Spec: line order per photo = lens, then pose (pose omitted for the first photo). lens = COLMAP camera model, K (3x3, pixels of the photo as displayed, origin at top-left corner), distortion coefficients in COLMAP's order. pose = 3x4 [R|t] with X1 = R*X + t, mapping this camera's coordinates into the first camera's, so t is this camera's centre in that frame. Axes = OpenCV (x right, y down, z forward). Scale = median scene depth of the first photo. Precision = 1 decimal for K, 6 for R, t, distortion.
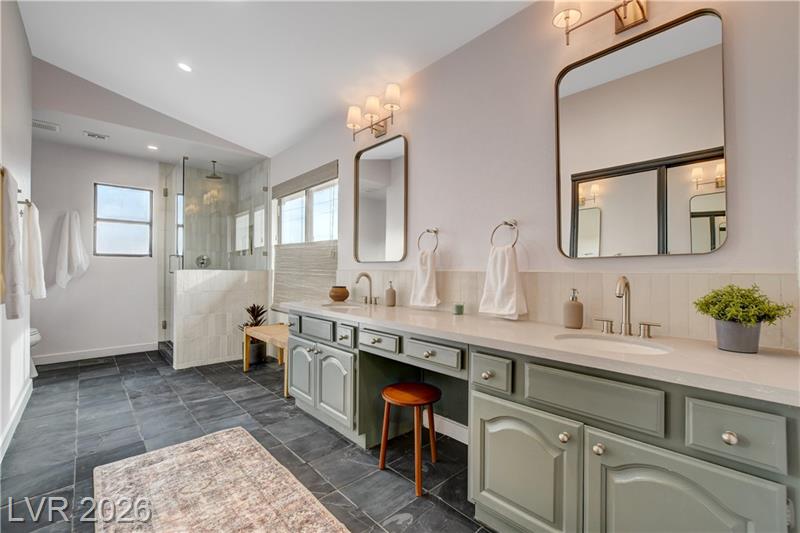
lens RADIAL K [[352.3, 0, 403.4], [0, 352.3, 267.2], [0, 0, 1]] dist [-0.019007, 0.004423]
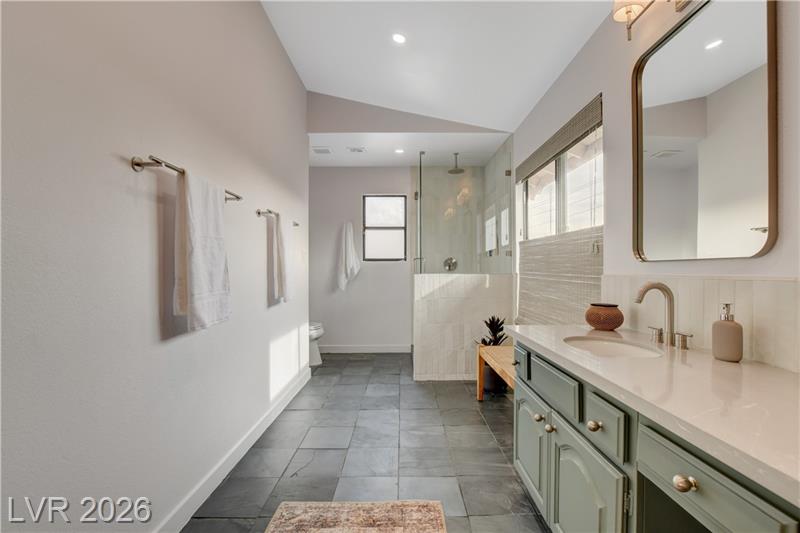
lens RADIAL K [[352.3, 0, 409.0], [0, 352.3, 269.6], [0, 0, 1]] dist [-0.019007, 0.004423]
pose [[0.742664, -0.006849, -0.669629, -0.025926], [0.009765, 0.999952, 0.000602, -0.004151], [0.669593, -0.006987, 0.742695, 0.270052]]
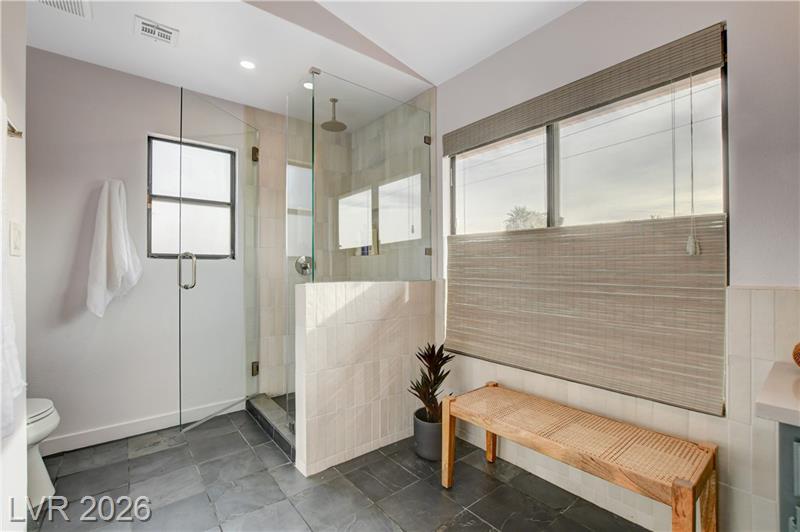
lens RADIAL K [[352.3, 0, 397.8], [0, 352.3, 265.9], [0, 0, 1]] dist [-0.019007, 0.004423]
pose [[0.997280, -0.007549, -0.073314, -0.438129], [0.007377, 0.999969, -0.002614, -0.014947], [0.073331, 0.002066, 0.997306, 0.454956]]
